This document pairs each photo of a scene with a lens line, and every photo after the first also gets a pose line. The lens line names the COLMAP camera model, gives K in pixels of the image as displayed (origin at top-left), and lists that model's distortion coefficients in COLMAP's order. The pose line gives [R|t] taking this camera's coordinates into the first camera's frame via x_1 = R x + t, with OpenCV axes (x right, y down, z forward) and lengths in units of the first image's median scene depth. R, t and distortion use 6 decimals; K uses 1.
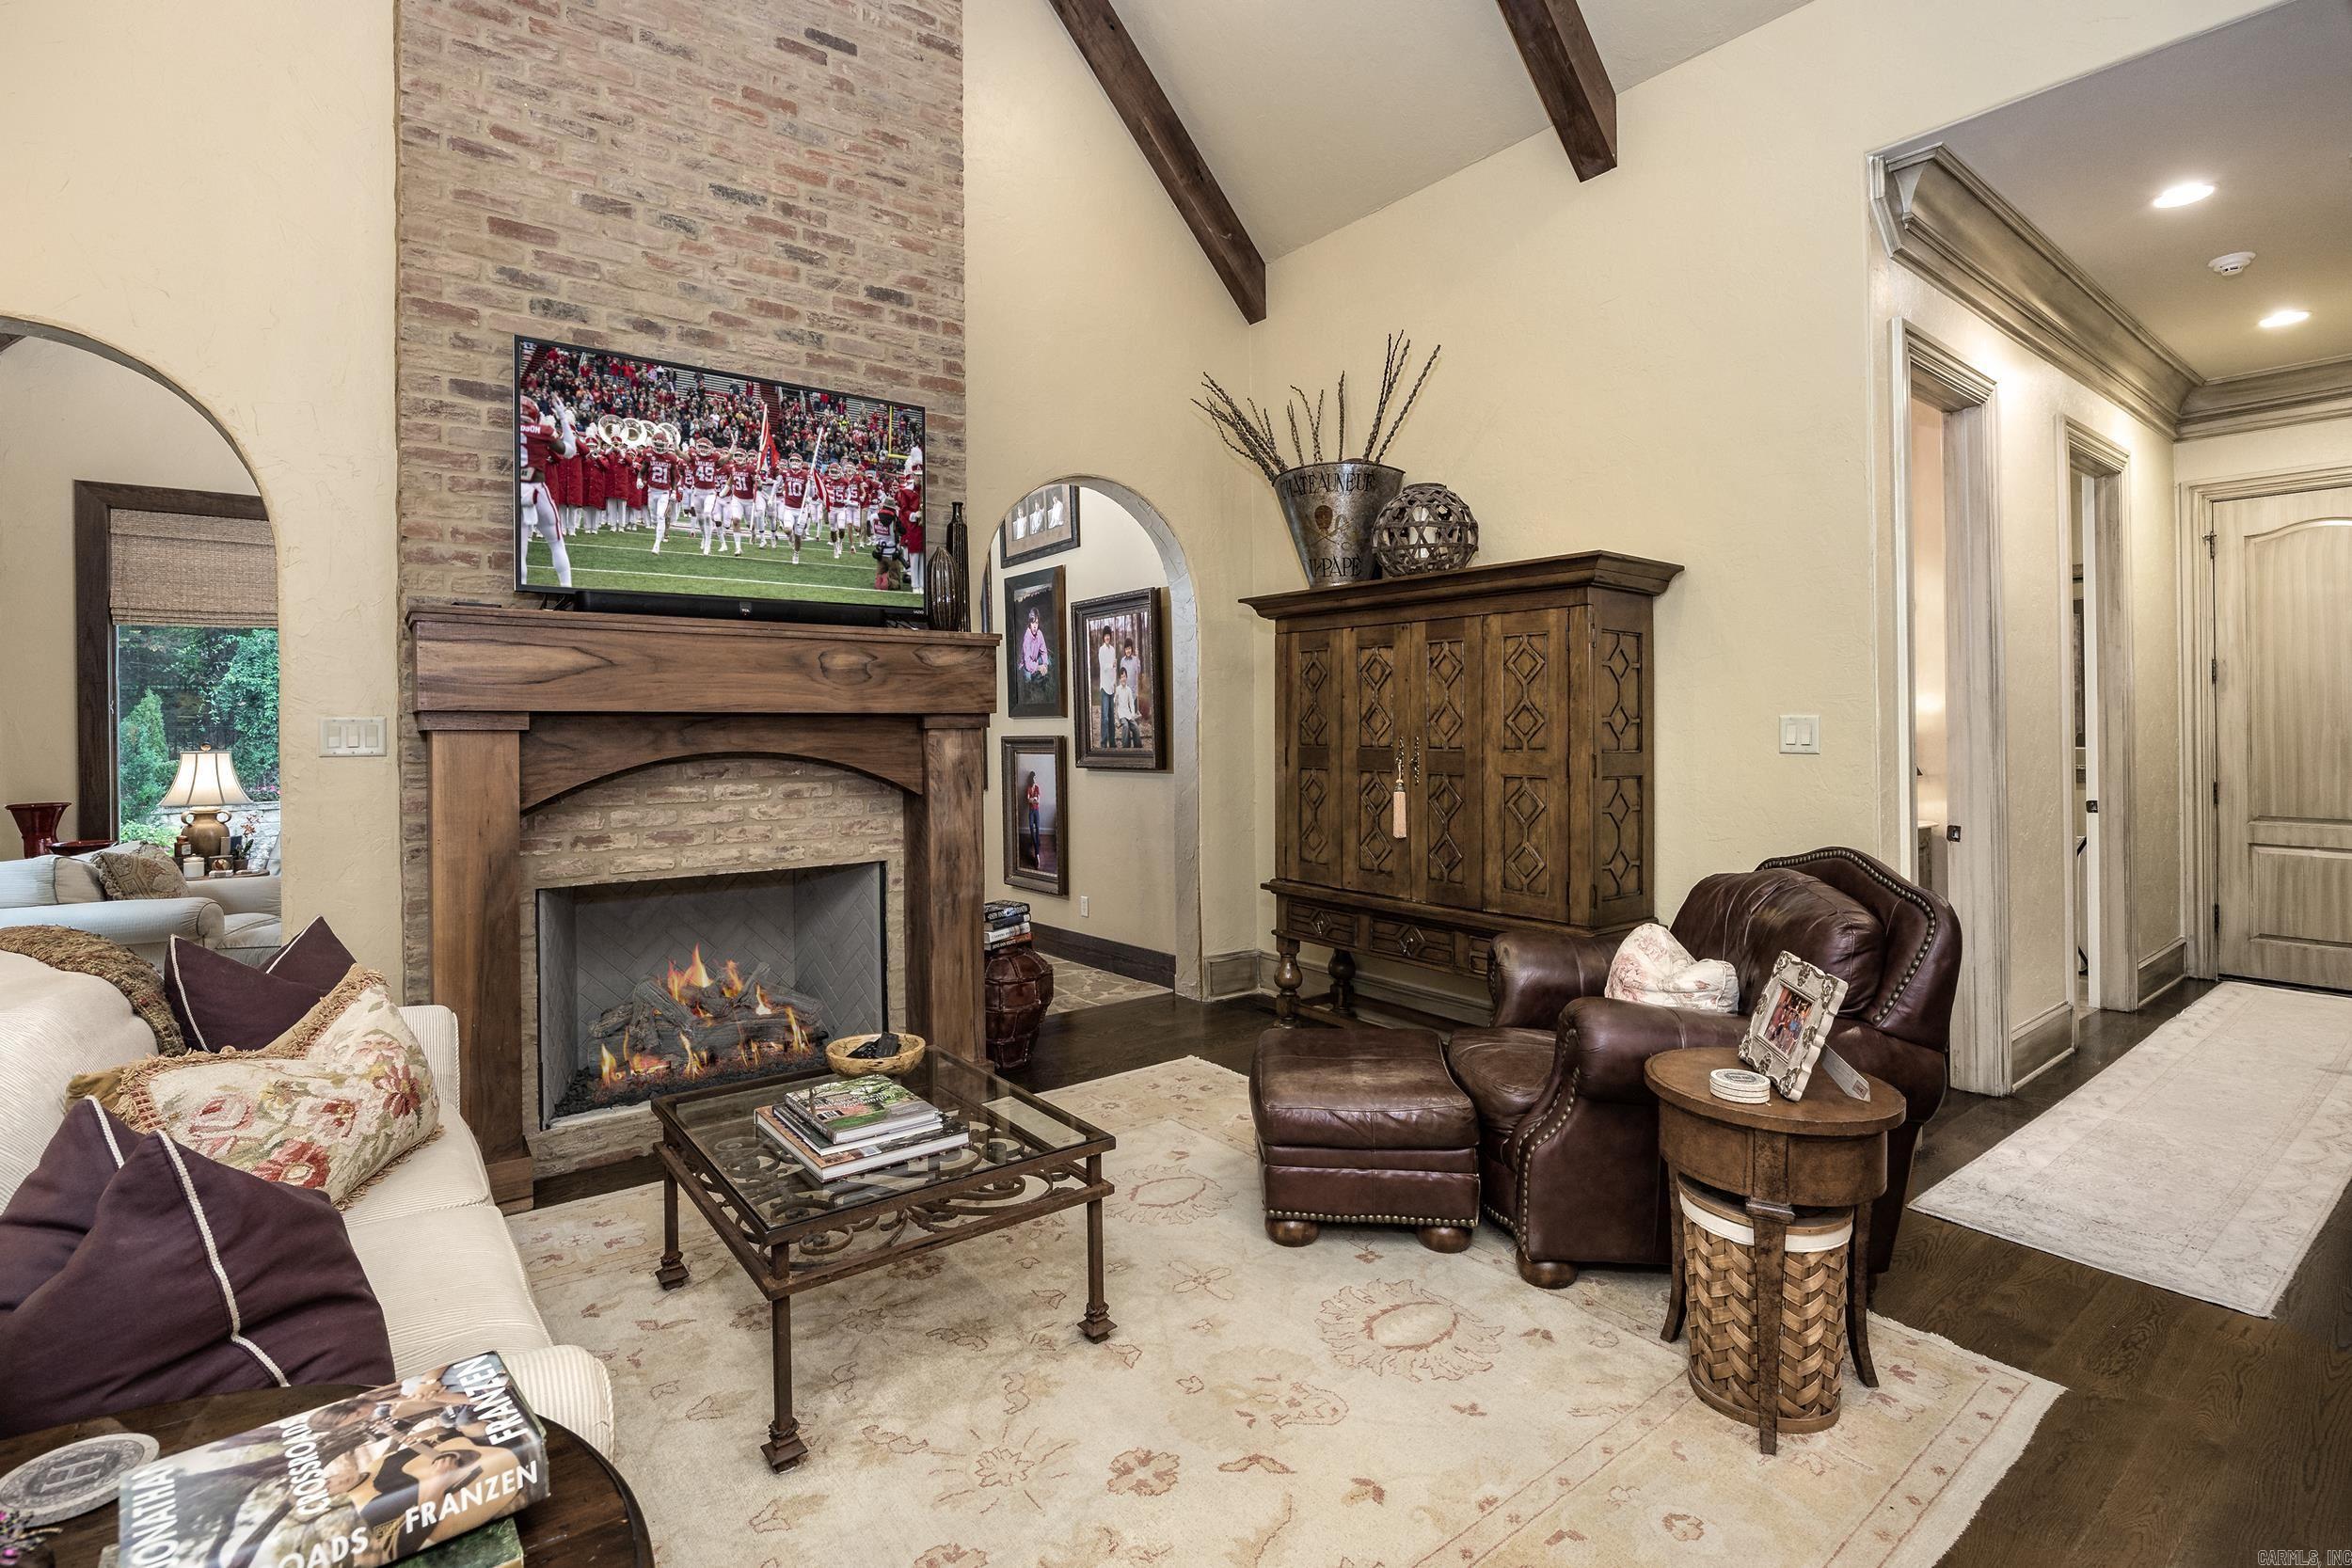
lens RADIAL K [[1094.0, 0, 1136.1], [0, 1094.0, 726.0], [0, 0, 1]] dist [-0.016643, -0.000566]
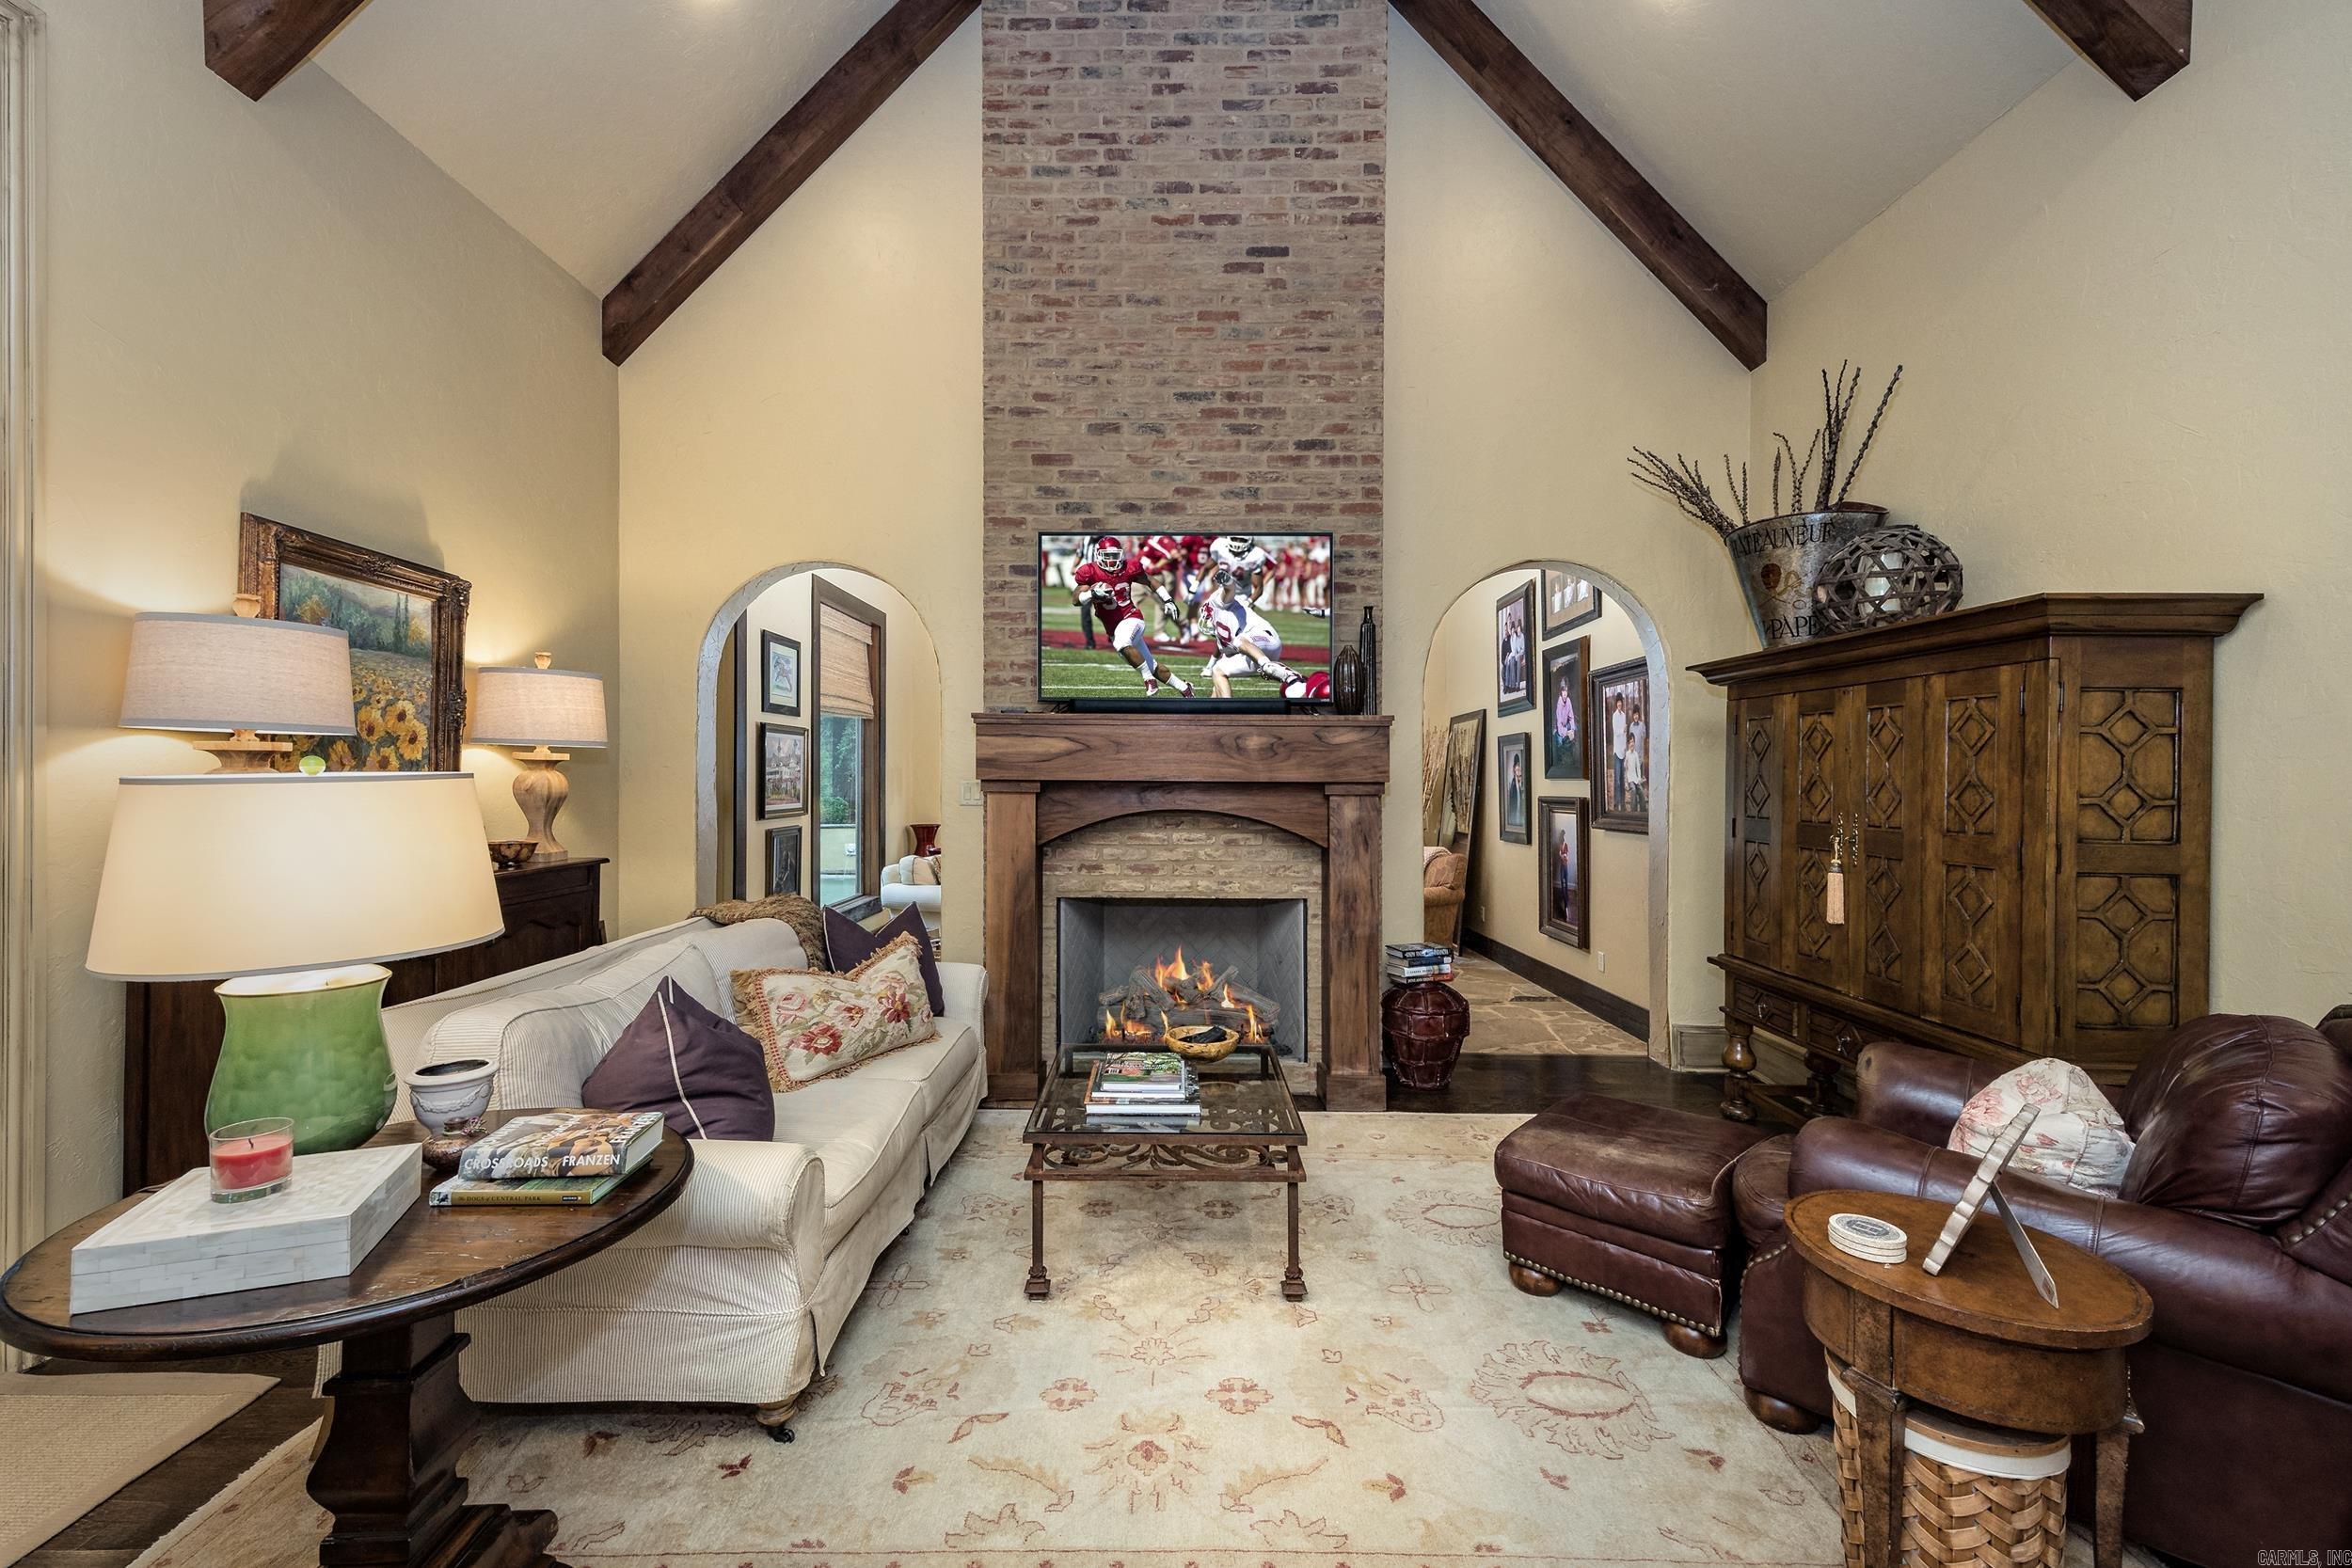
lens RADIAL K [[967.2, 0, 1172.8], [0, 967.2, 778.5], [0, 0, 1]] dist [0.030188, -0.000081]
pose [[0.802954, 0.010498, -0.595949, 0.336319], [-0.009160, 0.999944, 0.005273, -0.020701], [0.595971, 0.001225, 0.803005, 0.018751]]
